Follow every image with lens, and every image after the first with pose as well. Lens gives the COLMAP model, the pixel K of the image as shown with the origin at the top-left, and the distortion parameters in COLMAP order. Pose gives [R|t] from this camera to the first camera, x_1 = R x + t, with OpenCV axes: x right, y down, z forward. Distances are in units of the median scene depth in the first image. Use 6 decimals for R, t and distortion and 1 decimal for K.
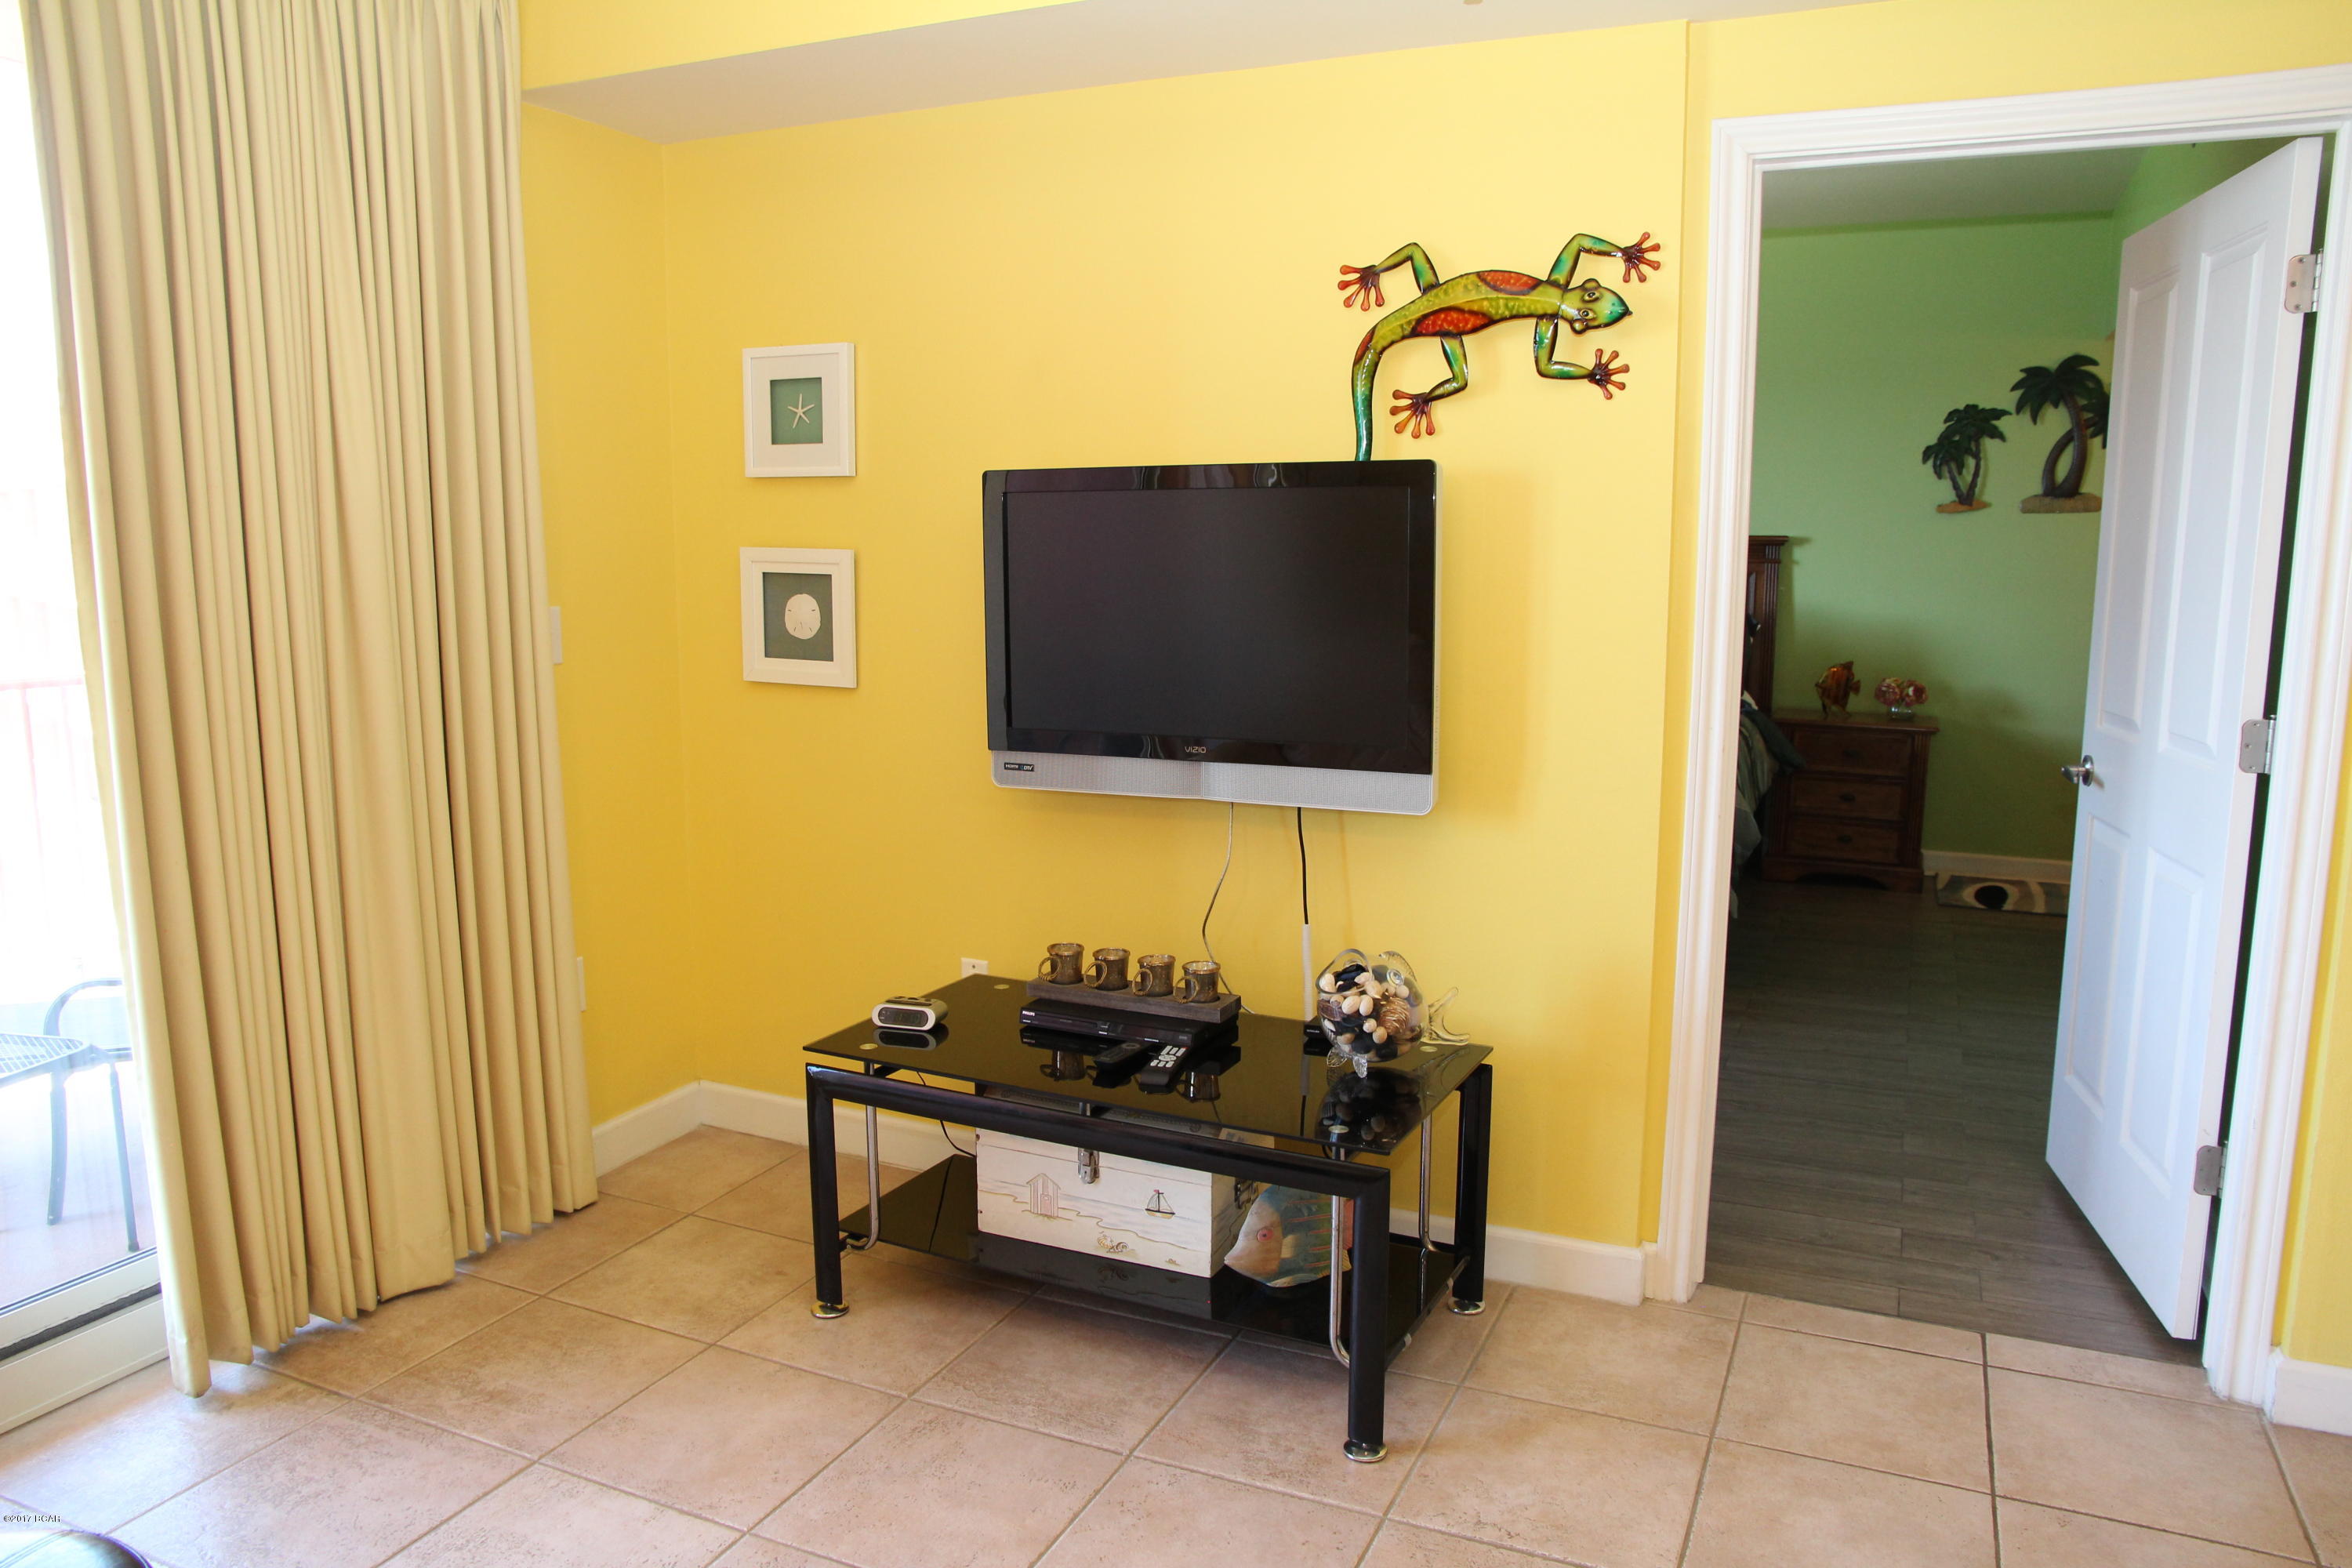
lens RADIAL K [[1628.8, 0, 1164.1], [0, 1628.8, 778.7], [0, 0, 1]] dist [-0.116964, 0.084285]
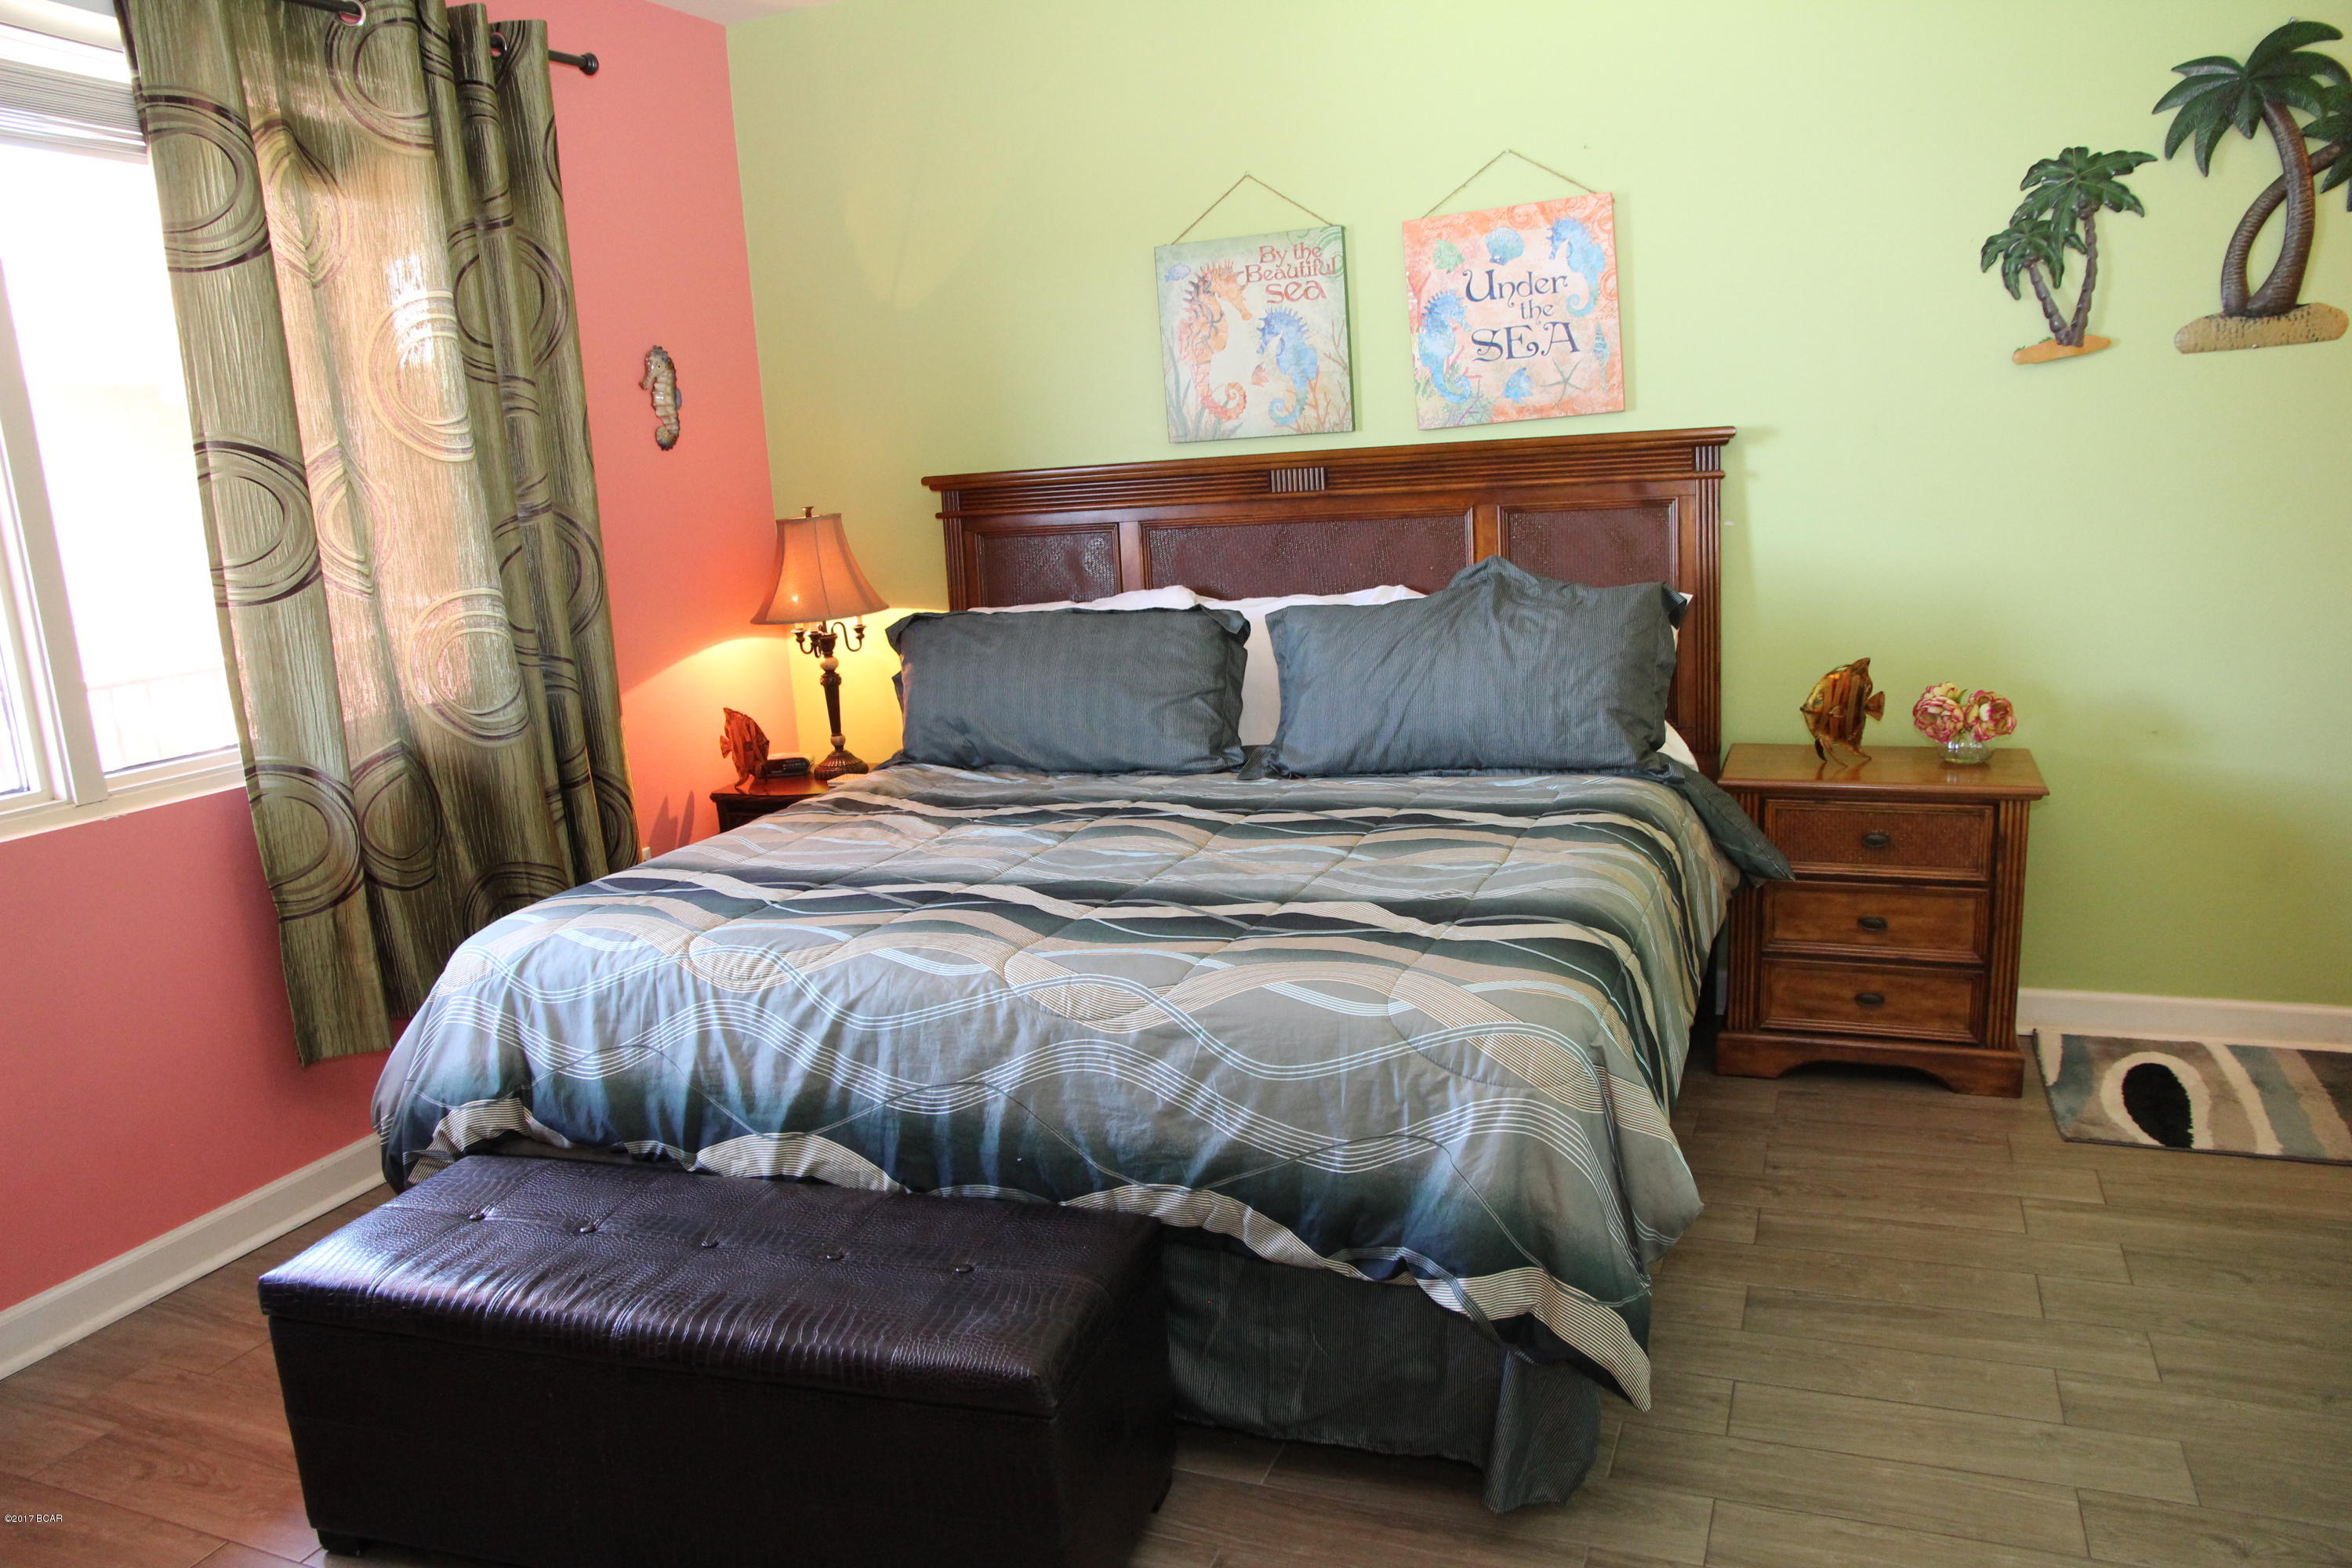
lens RADIAL K [[1628.8, 0, 1184.6], [0, 1628.8, 781.7], [0, 0, 1]] dist [-0.116964, 0.084285]
pose [[0.997200, -0.069470, 0.027664, 0.193084], [0.068244, 0.996740, 0.043041, -0.072520], [-0.030564, -0.041033, 0.998690, 0.490040]]
